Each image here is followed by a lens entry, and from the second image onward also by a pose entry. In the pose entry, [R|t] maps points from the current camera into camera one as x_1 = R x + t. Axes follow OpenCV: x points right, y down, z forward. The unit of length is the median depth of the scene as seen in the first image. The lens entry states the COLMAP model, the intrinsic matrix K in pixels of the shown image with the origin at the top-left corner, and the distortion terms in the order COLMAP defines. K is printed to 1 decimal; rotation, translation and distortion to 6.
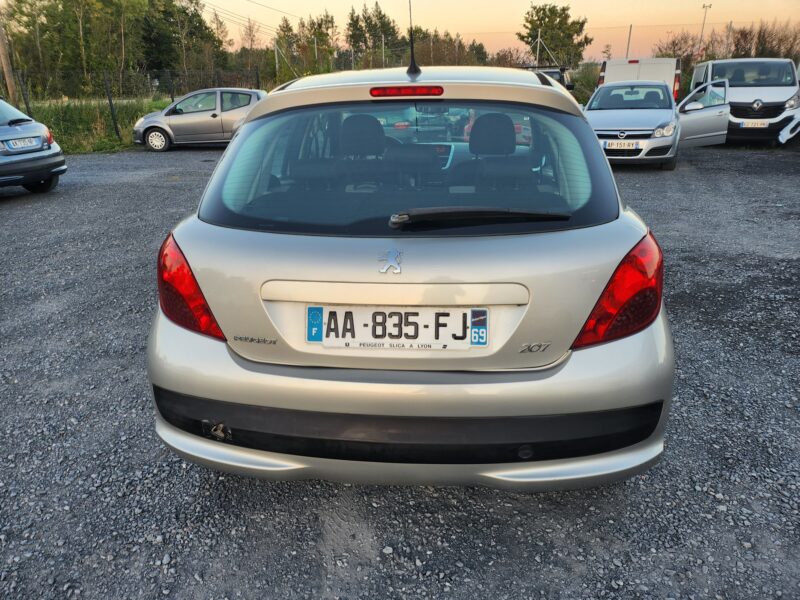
lens RADIAL K [[577.3, 0, 399.9], [0, 577.3, 300.8], [0, 0, 1]] dist [0.033957, -0.031196]
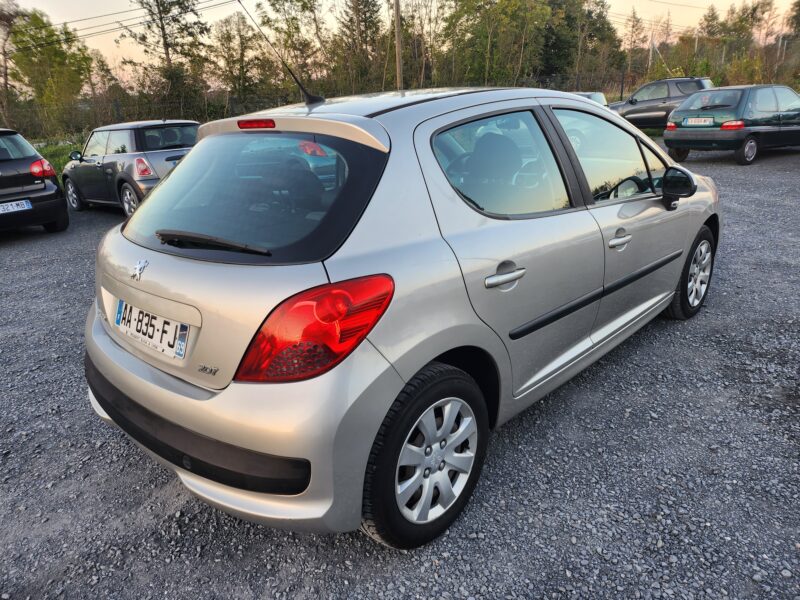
lens RADIAL K [[577.3, 0, 403.0], [0, 577.3, 299.6], [0, 0, 1]] dist [0.033957, -0.031196]
pose [[0.790723, 0.166437, -0.589114, 0.097752], [-0.167099, 0.984468, 0.053849, -0.014232], [0.588927, 0.055861, 0.806254, 0.029739]]
